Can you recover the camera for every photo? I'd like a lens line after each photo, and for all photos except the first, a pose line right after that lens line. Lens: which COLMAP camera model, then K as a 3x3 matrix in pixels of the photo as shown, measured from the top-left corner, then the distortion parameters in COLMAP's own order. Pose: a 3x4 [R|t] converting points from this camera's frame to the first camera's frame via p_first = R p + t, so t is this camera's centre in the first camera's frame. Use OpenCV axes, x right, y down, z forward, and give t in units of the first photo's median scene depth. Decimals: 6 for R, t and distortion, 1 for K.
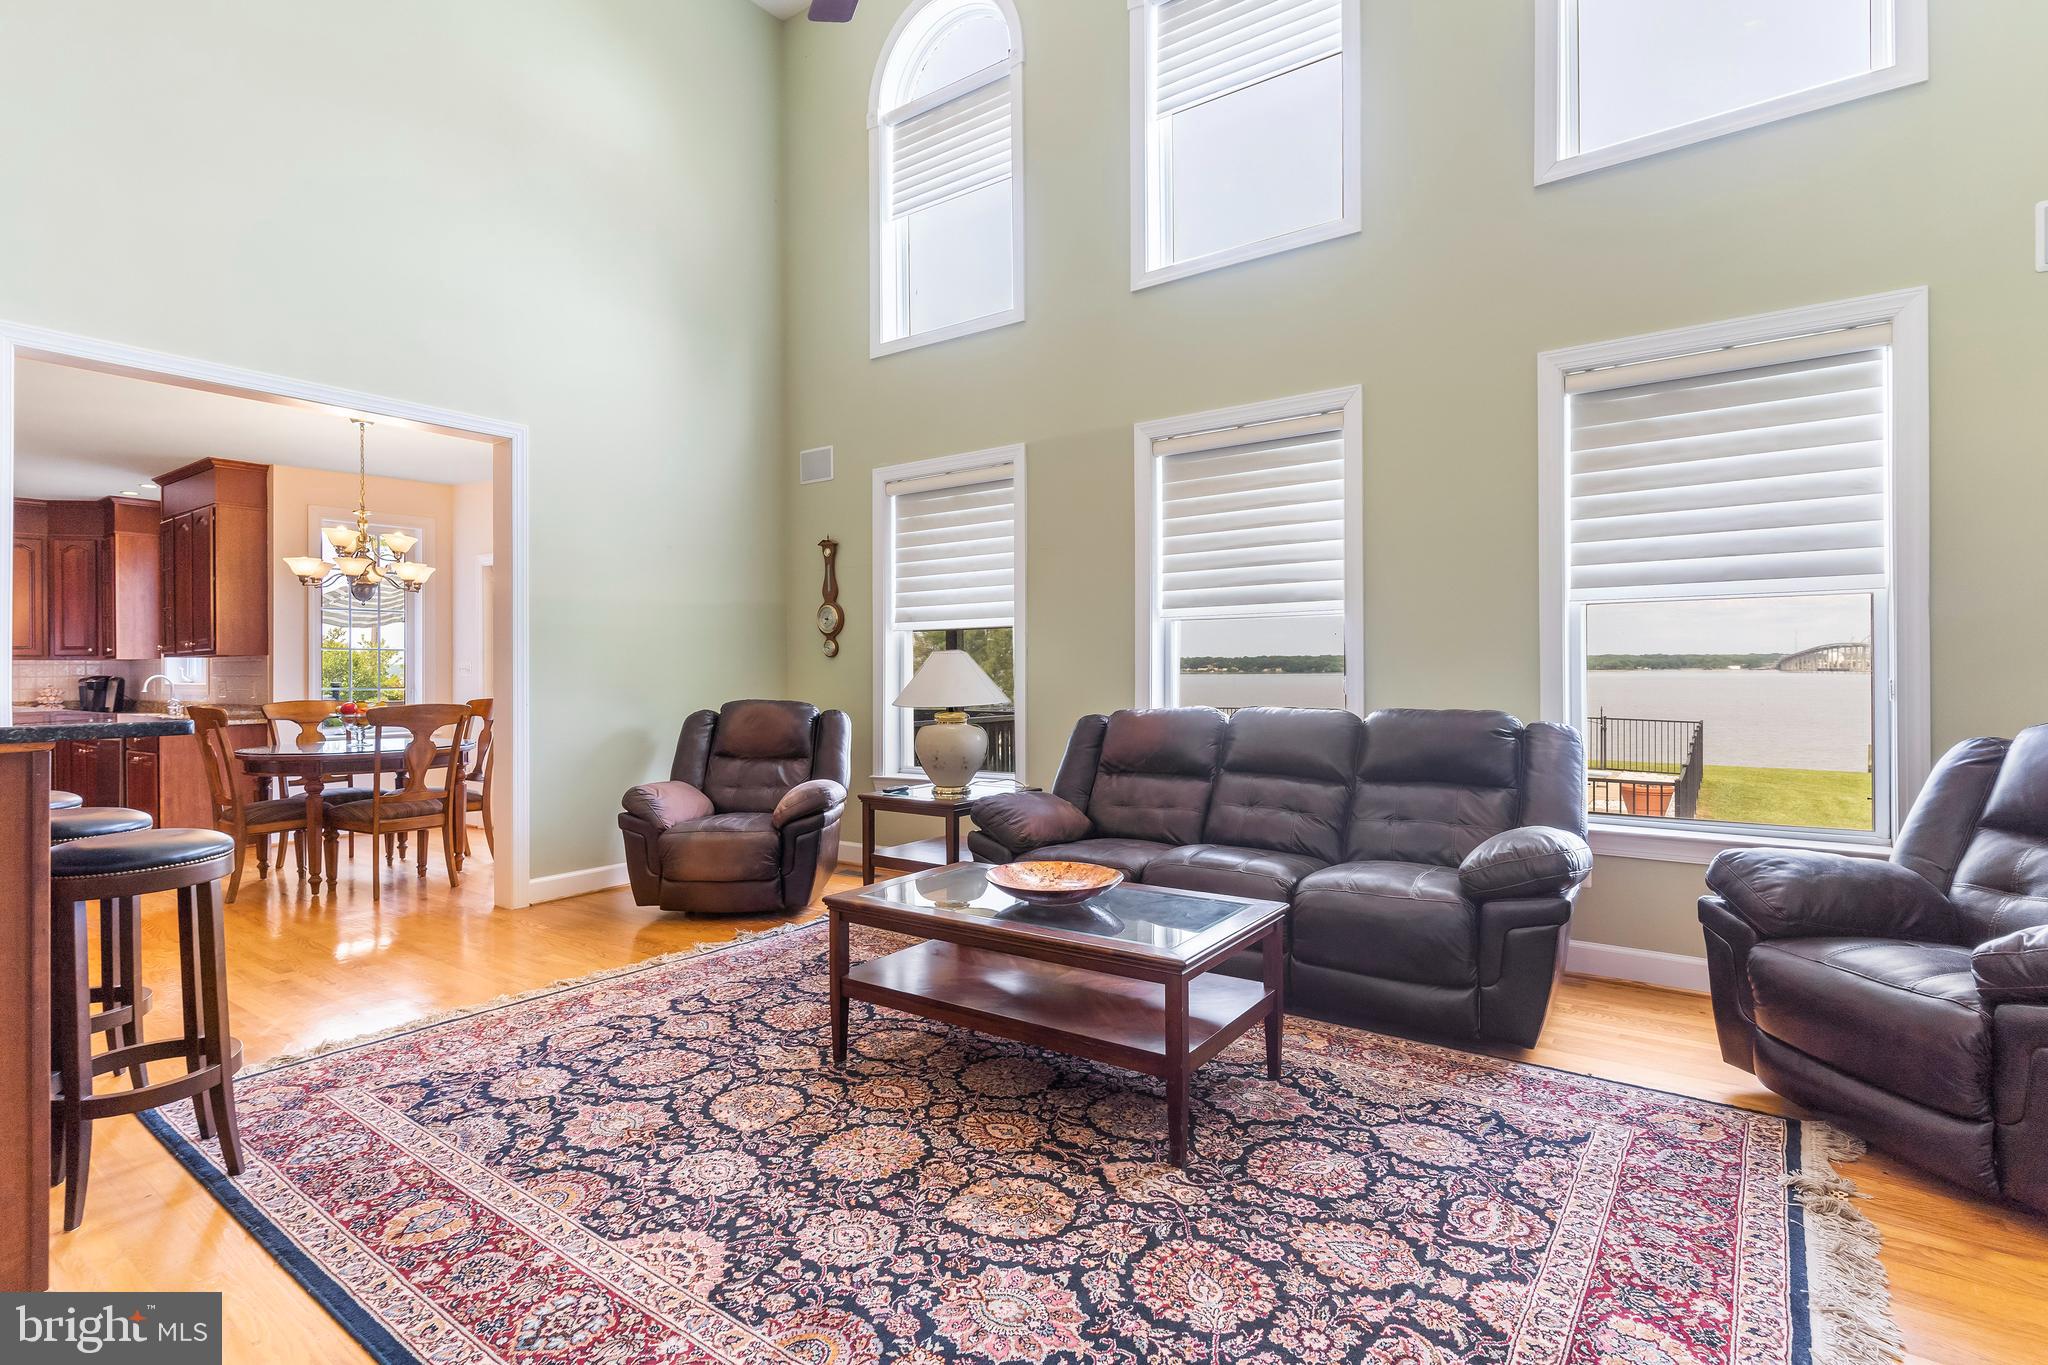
lens RADIAL K [[989.5, 0, 1027.2], [0, 989.5, 703.0], [0, 0, 1]] dist [0.005304, 0.000072]
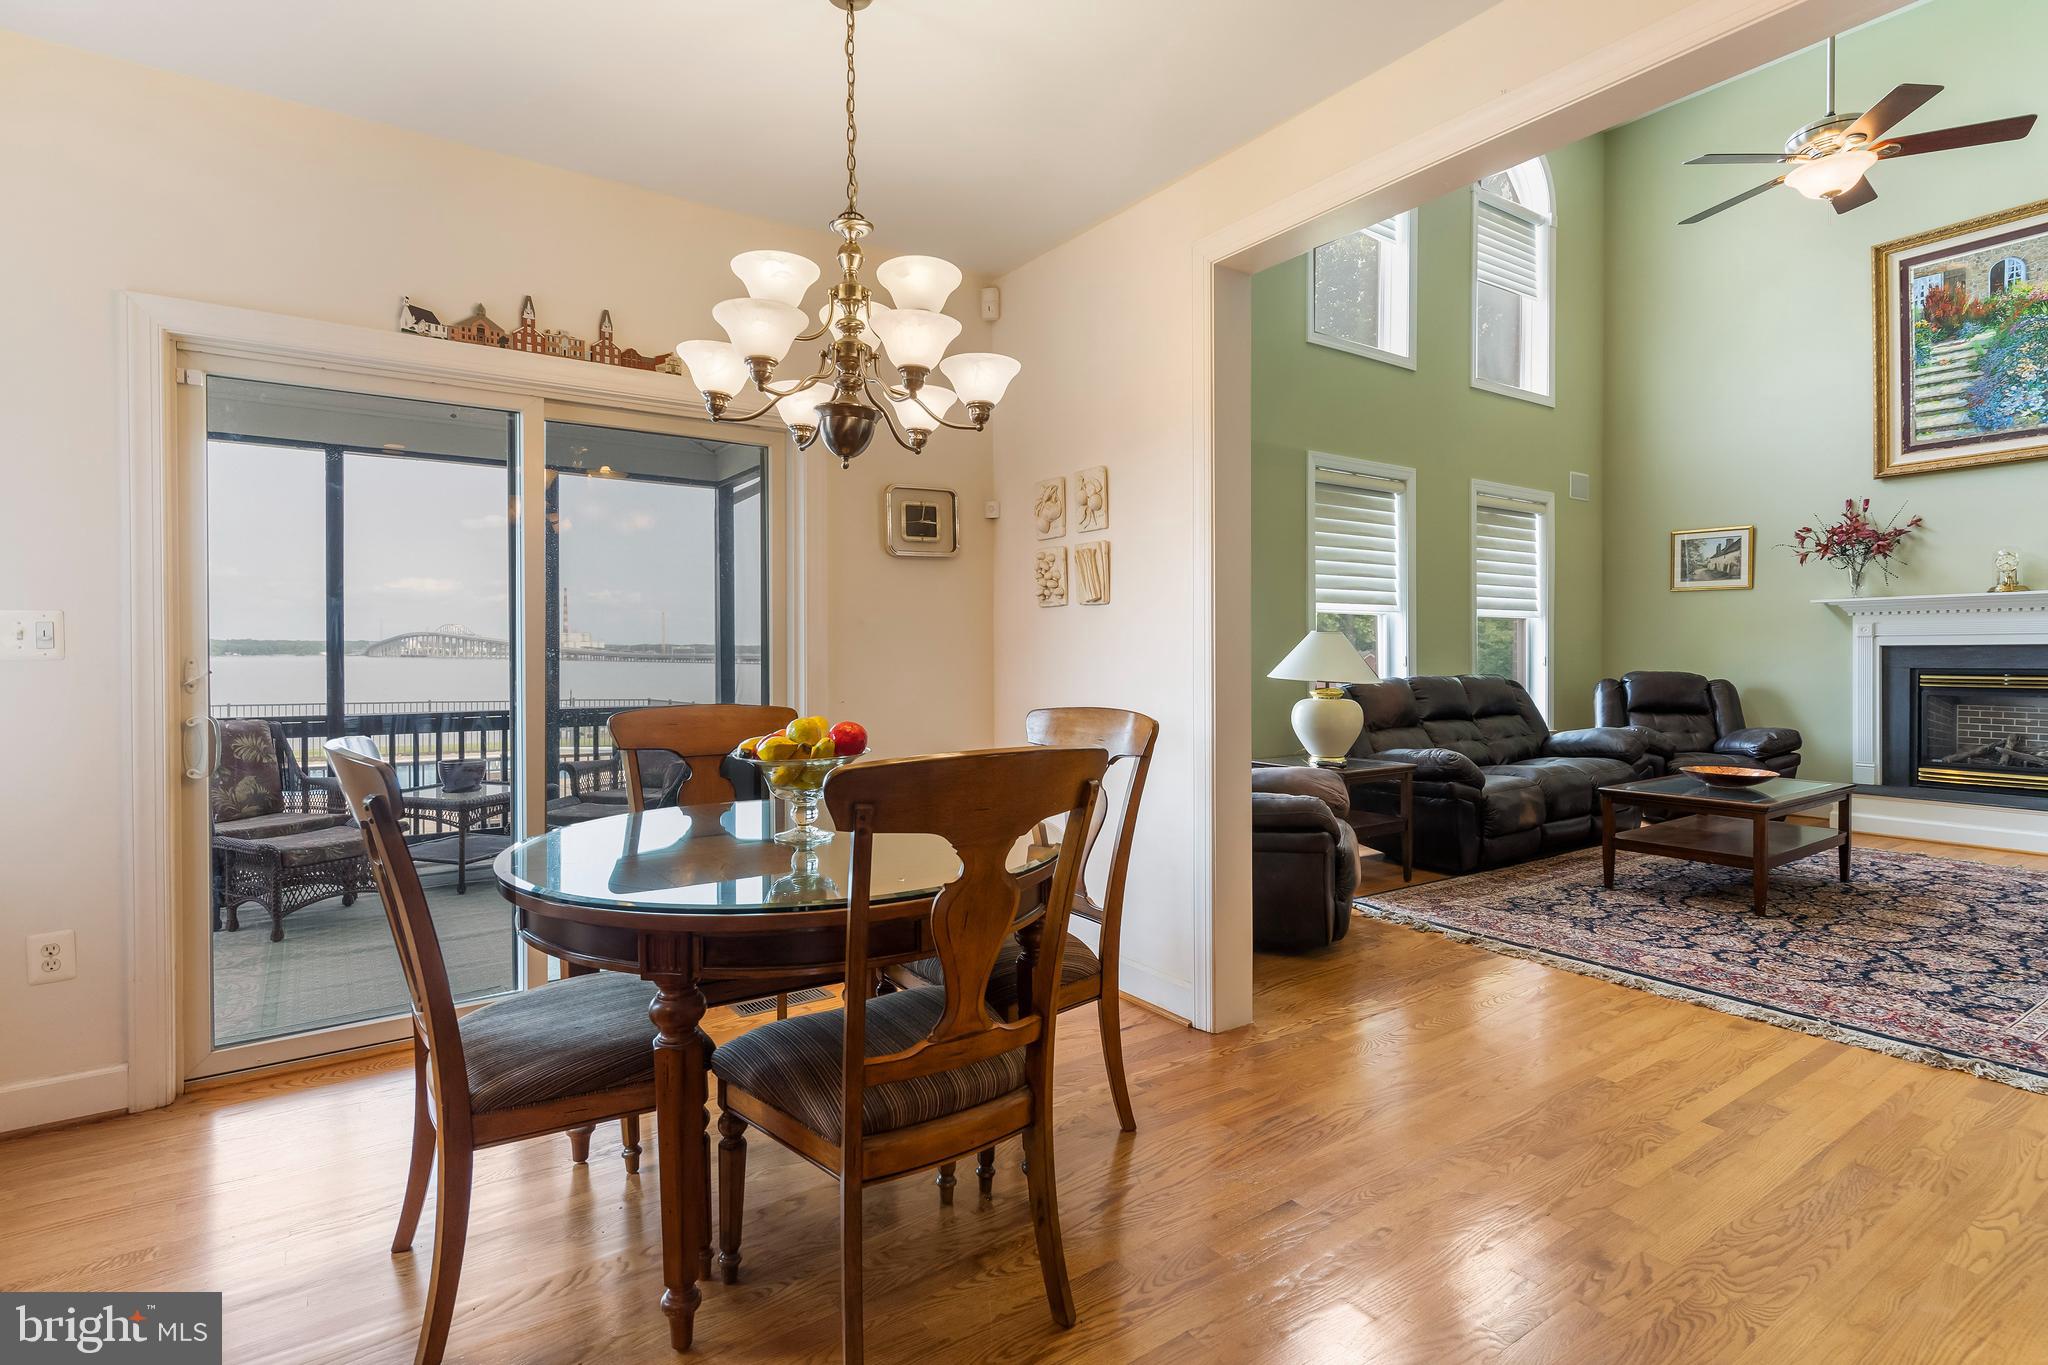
lens RADIAL K [[989.5, 0, 1036.8], [0, 989.5, 680.2], [0, 0, 1]] dist [0.005304, 0.000072]
pose [[0.321737, -0.025269, 0.946492, -1.663167], [0.021679, 0.999578, 0.019317, -0.040811], [-0.946581, 0.014305, 0.322149, 1.336164]]
